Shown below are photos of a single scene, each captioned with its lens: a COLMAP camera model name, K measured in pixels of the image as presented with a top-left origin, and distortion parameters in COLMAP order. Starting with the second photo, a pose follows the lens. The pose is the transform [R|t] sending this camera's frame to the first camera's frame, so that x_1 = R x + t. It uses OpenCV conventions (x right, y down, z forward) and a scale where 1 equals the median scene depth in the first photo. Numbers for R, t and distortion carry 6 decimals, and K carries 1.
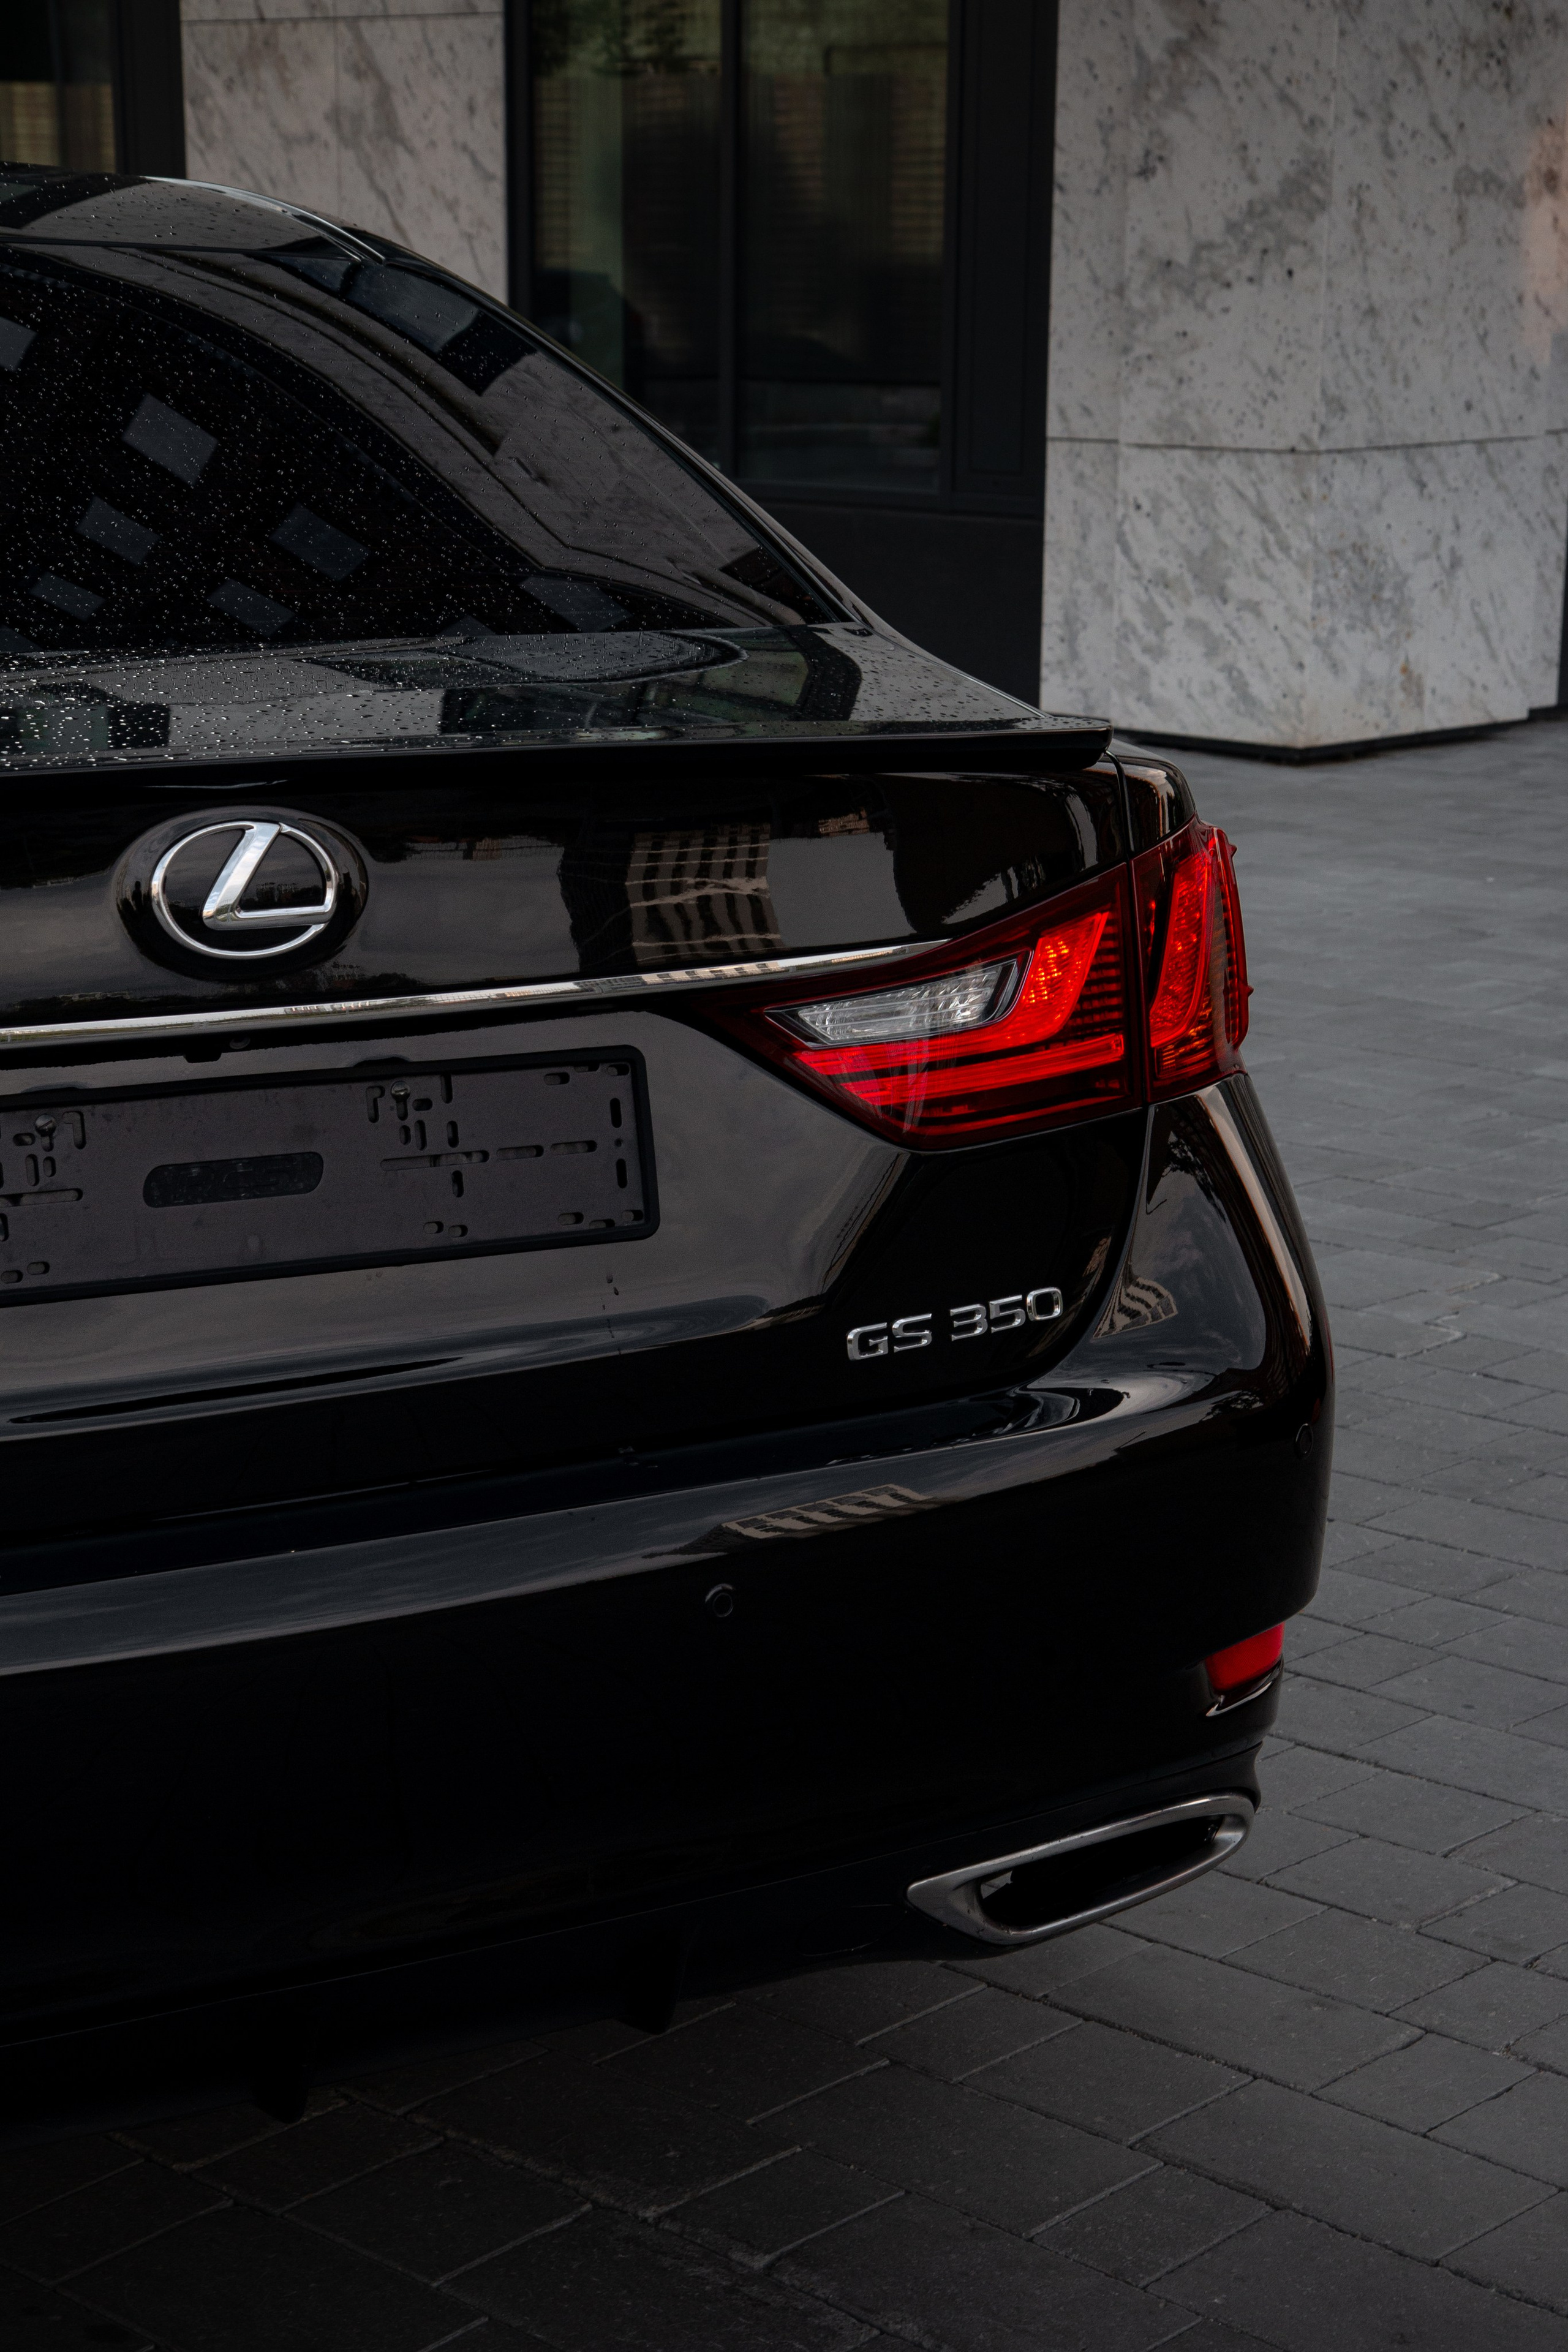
lens RADIAL K [[4089.0, 0, 784.0], [0, 4089.0, 1176.0], [0, 0, 1]] dist [0.219937, 0.194795]
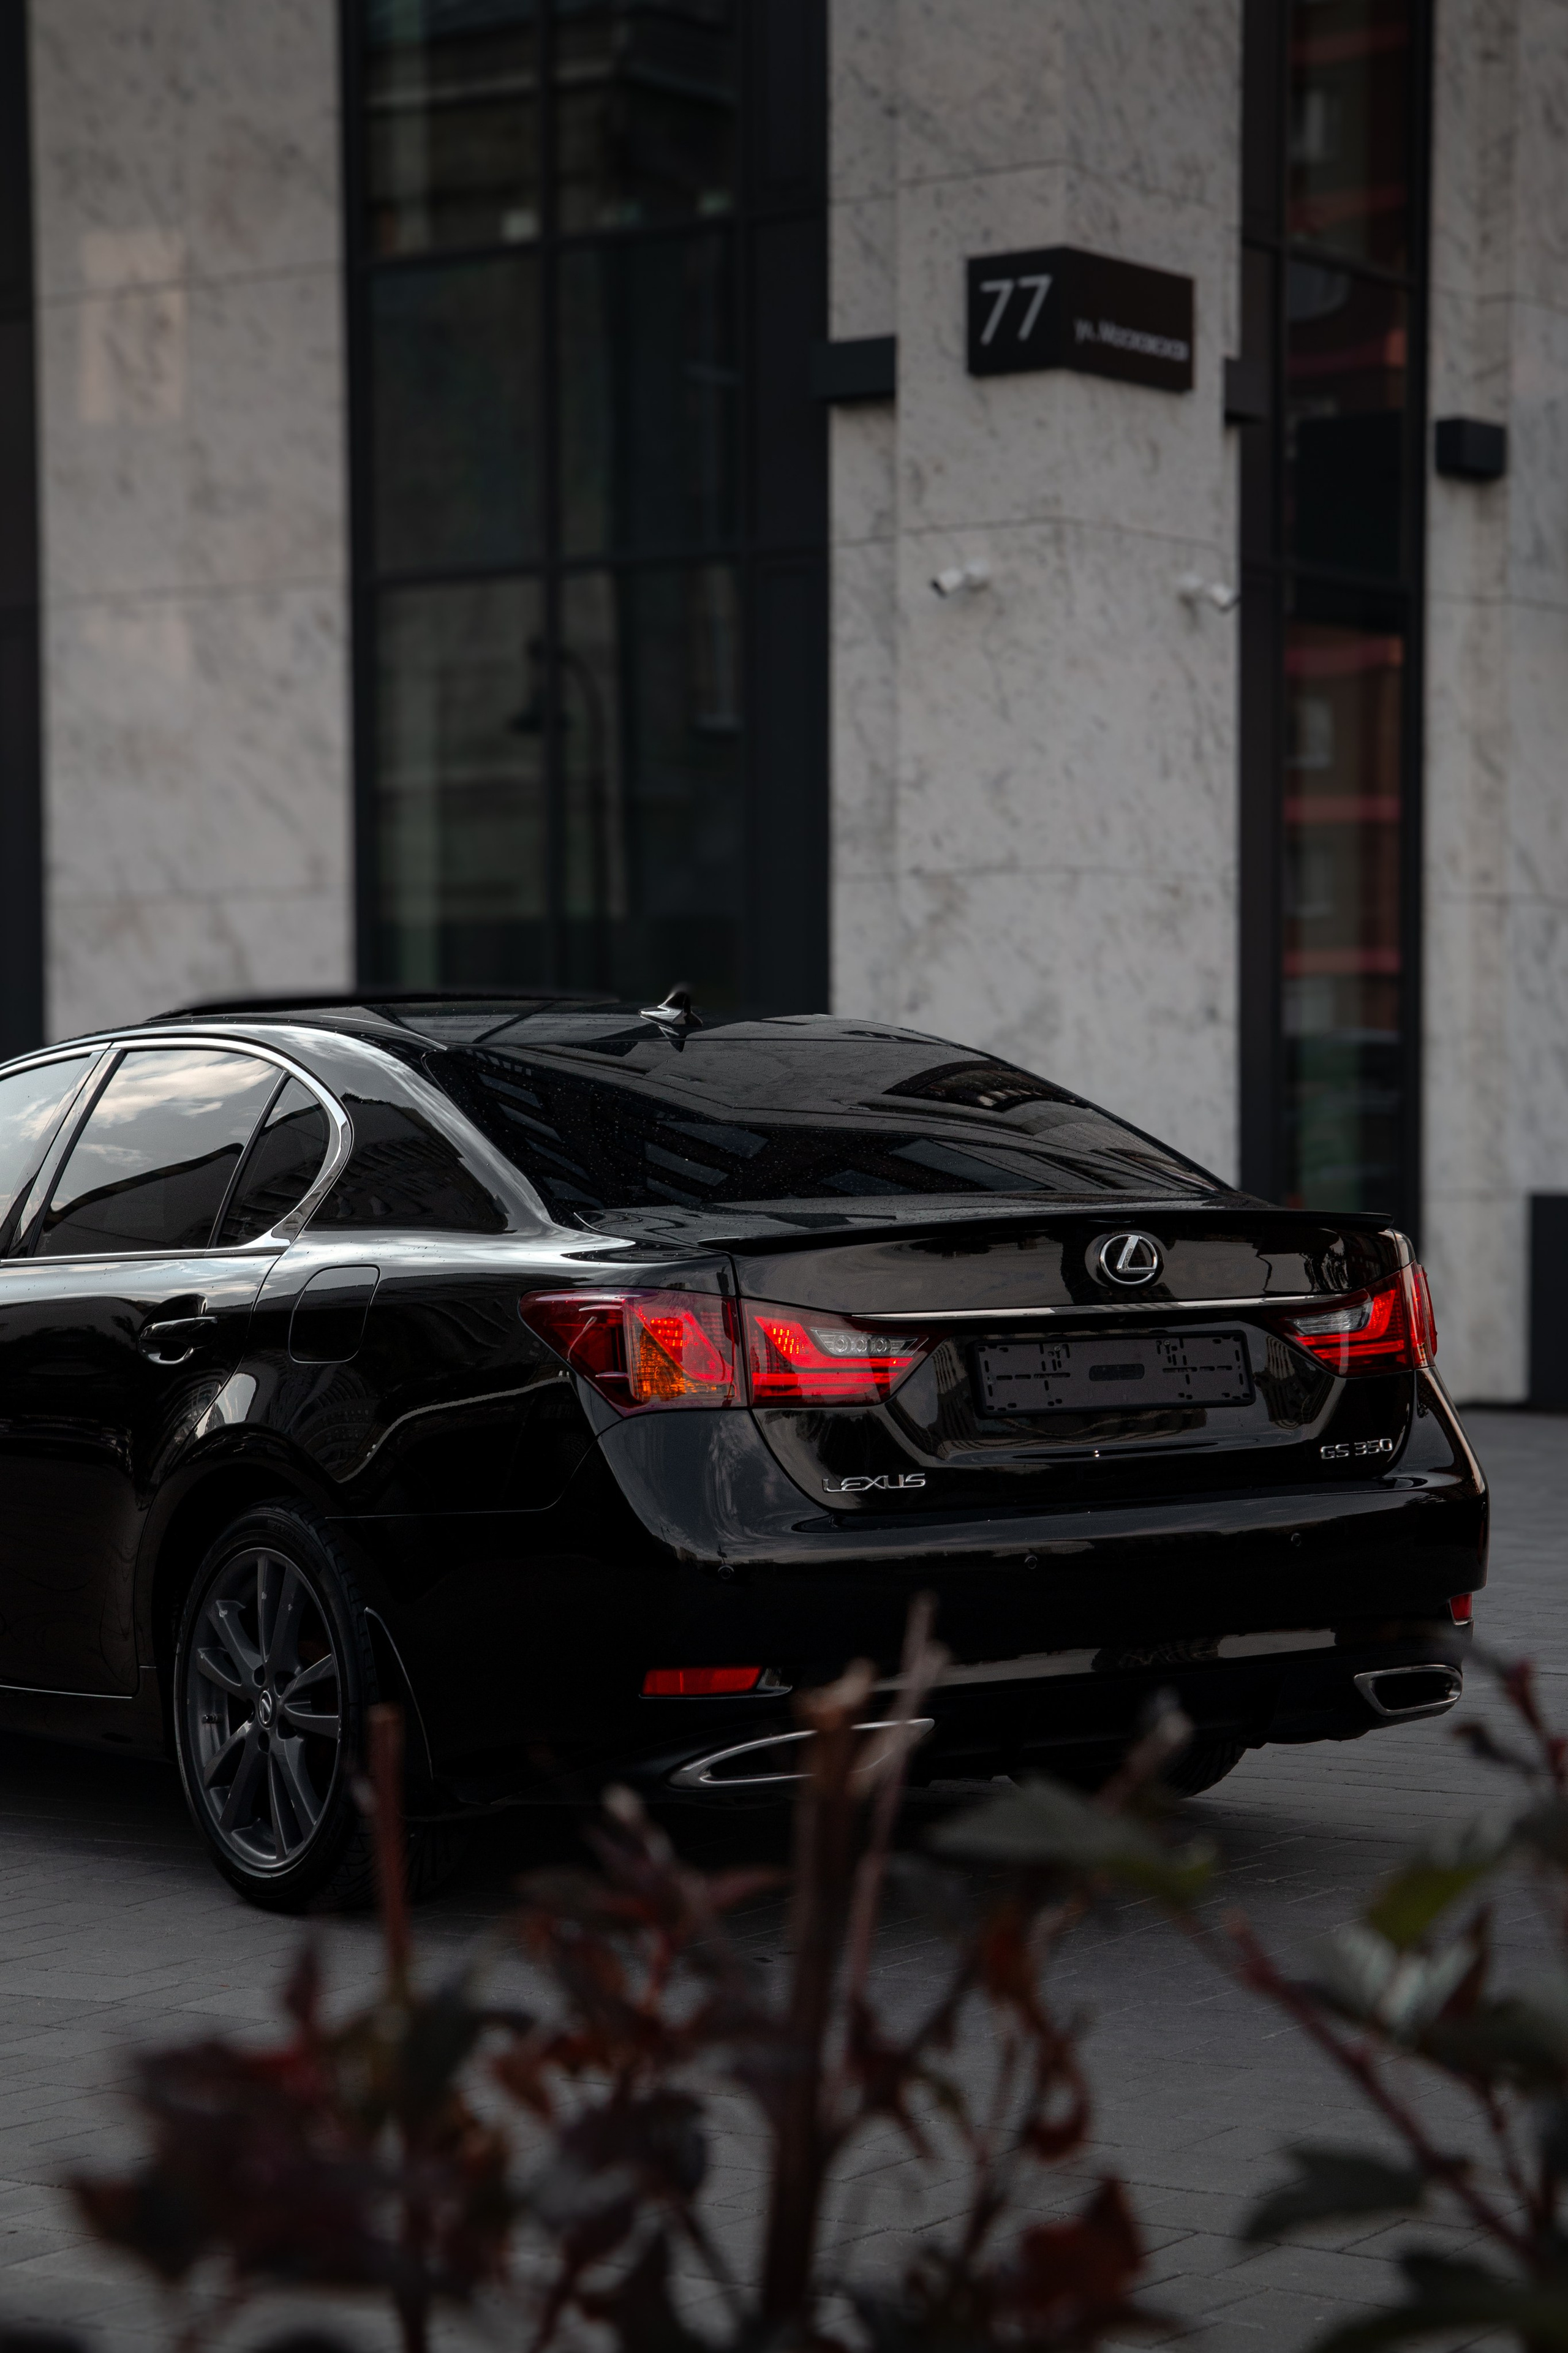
lens RADIAL K [[4685.7, 0, 769.4], [0, 4685.7, 1177.5], [0, 0, 1]] dist [0.293635, 0.037033]
pose [[0.990429, -0.016844, 0.136995, -0.155634], [0.043938, 0.979370, -0.197238, 0.094199], [-0.130846, 0.201370, 0.970737, -0.392836]]
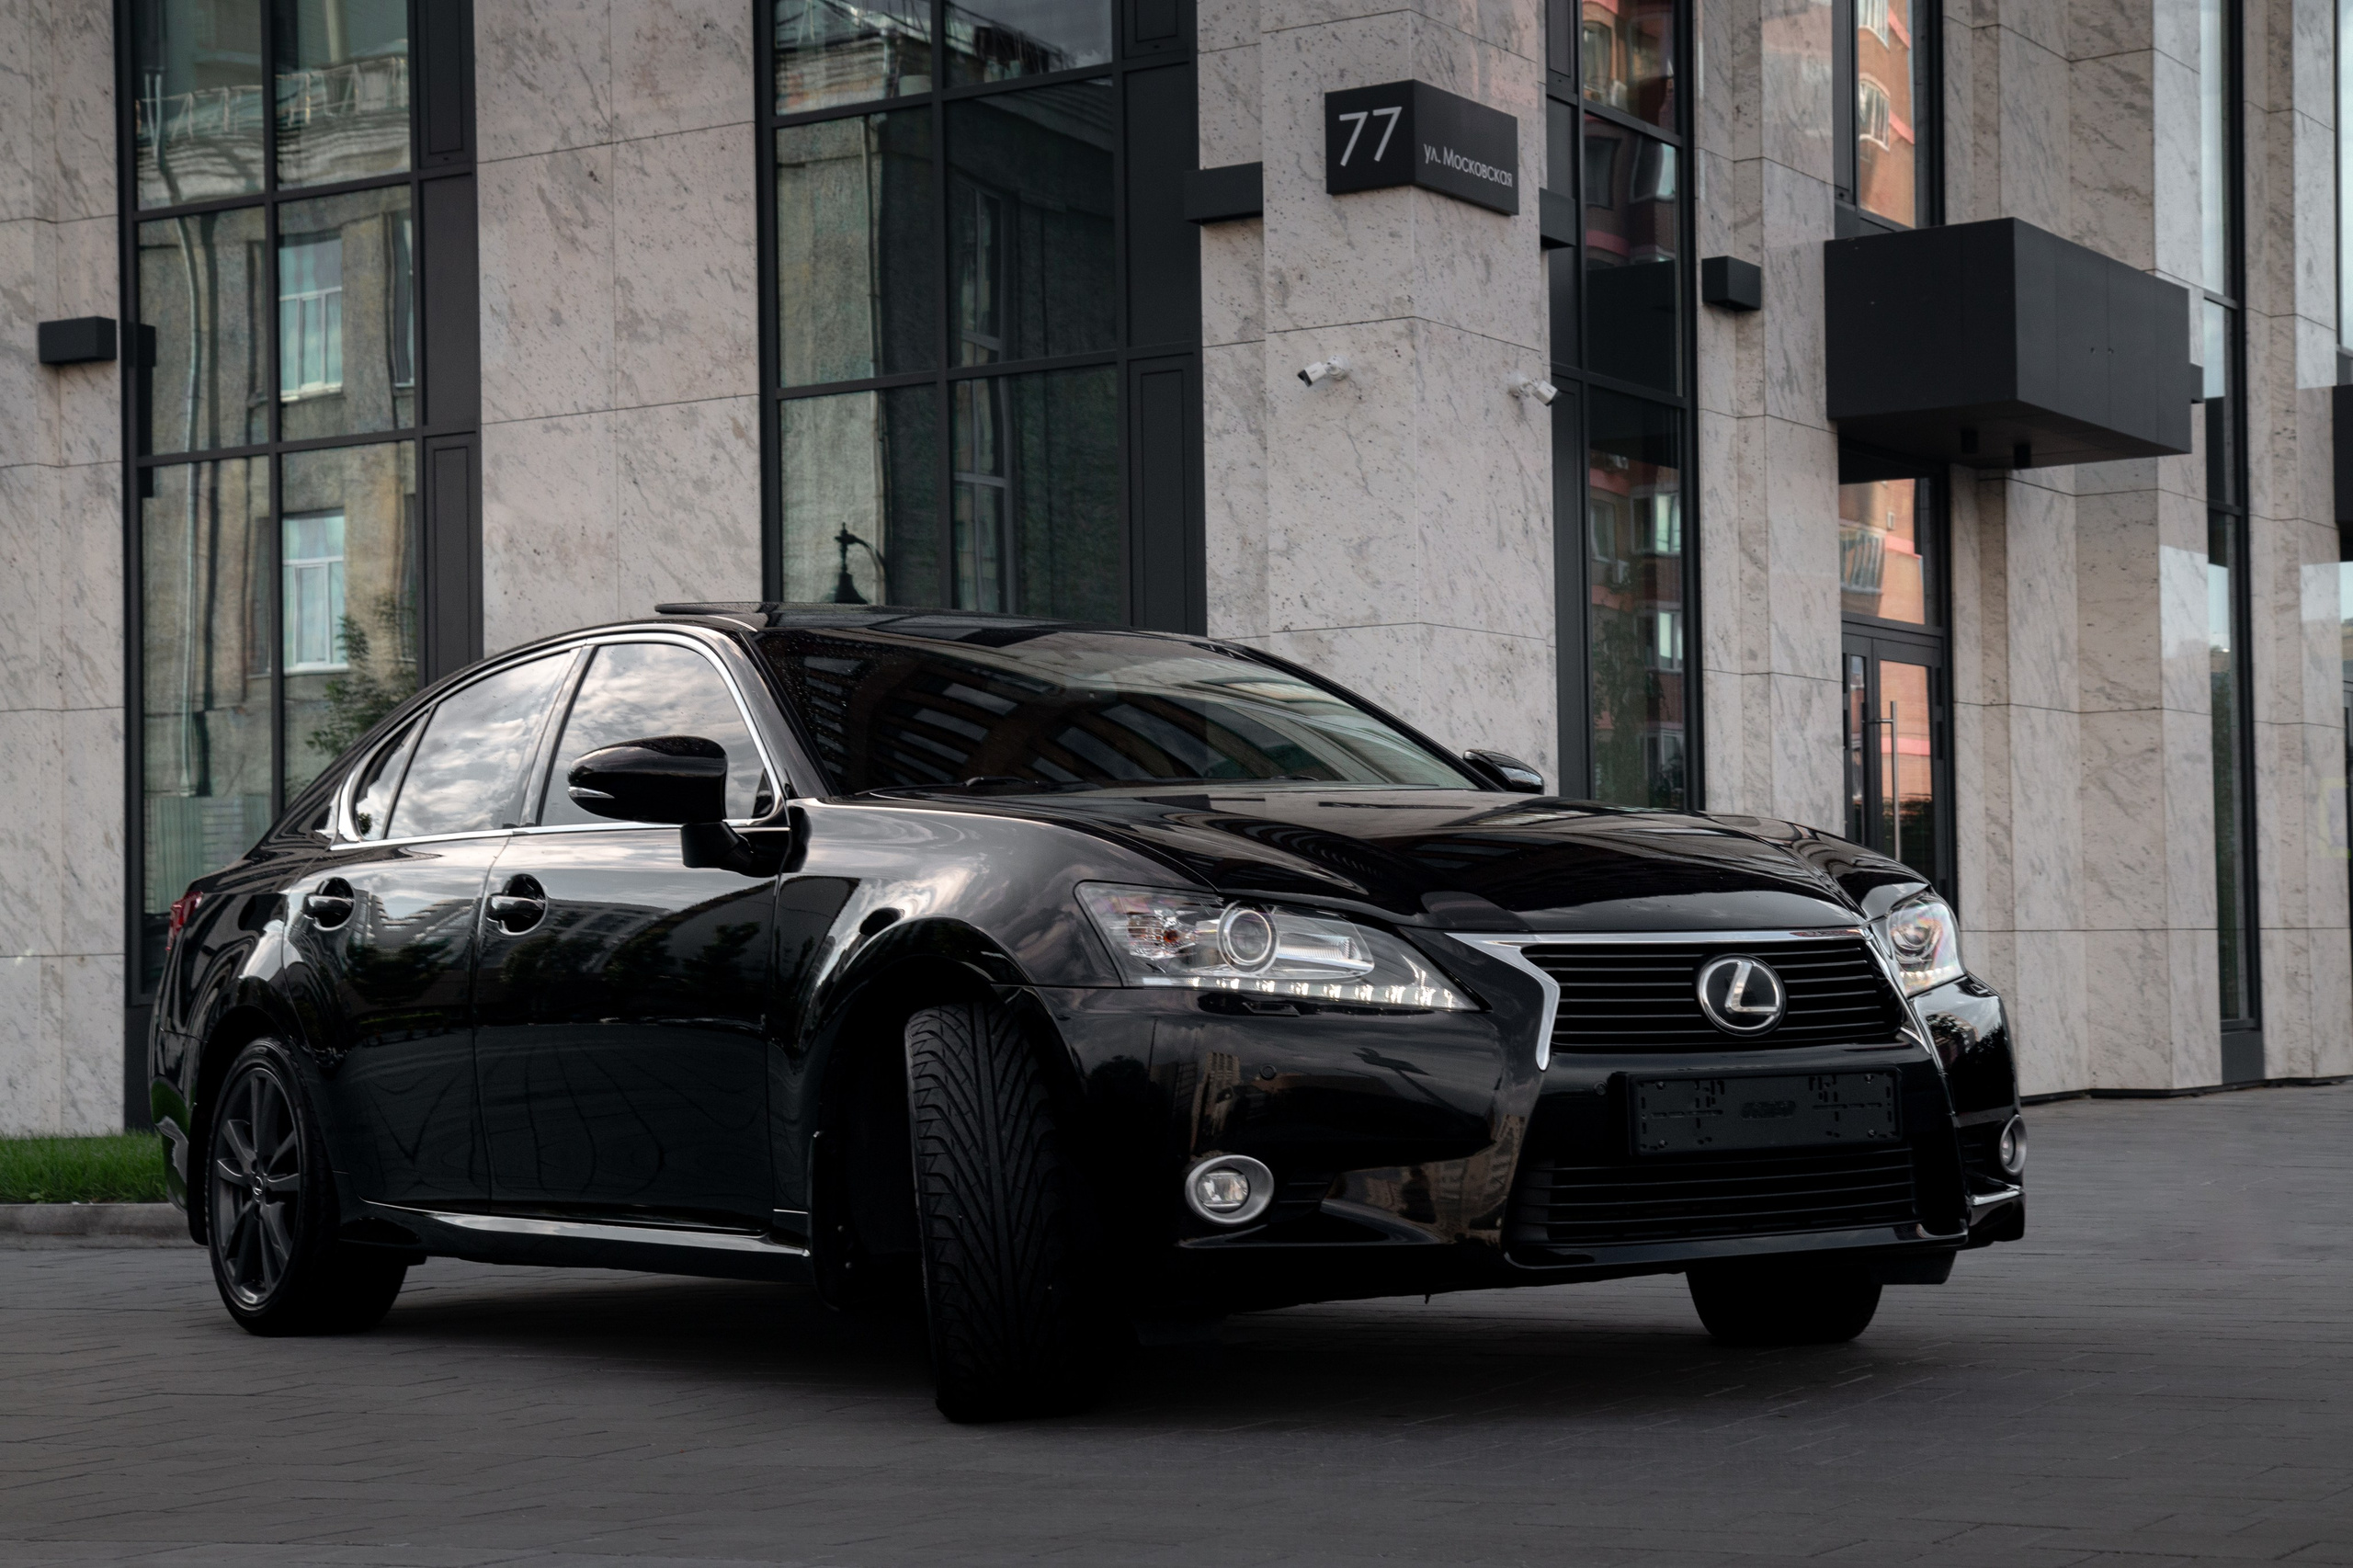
lens RADIAL K [[3903.1, 0, 1176.5], [0, 3903.1, 784.0], [0, 0, 1]] dist [0.174483, 0.369441]
pose [[0.980705, -0.015520, 0.194877, -0.212593], [0.067016, 0.963132, -0.260548, 0.120061], [-0.183649, 0.268581, 0.945589, -0.272784]]
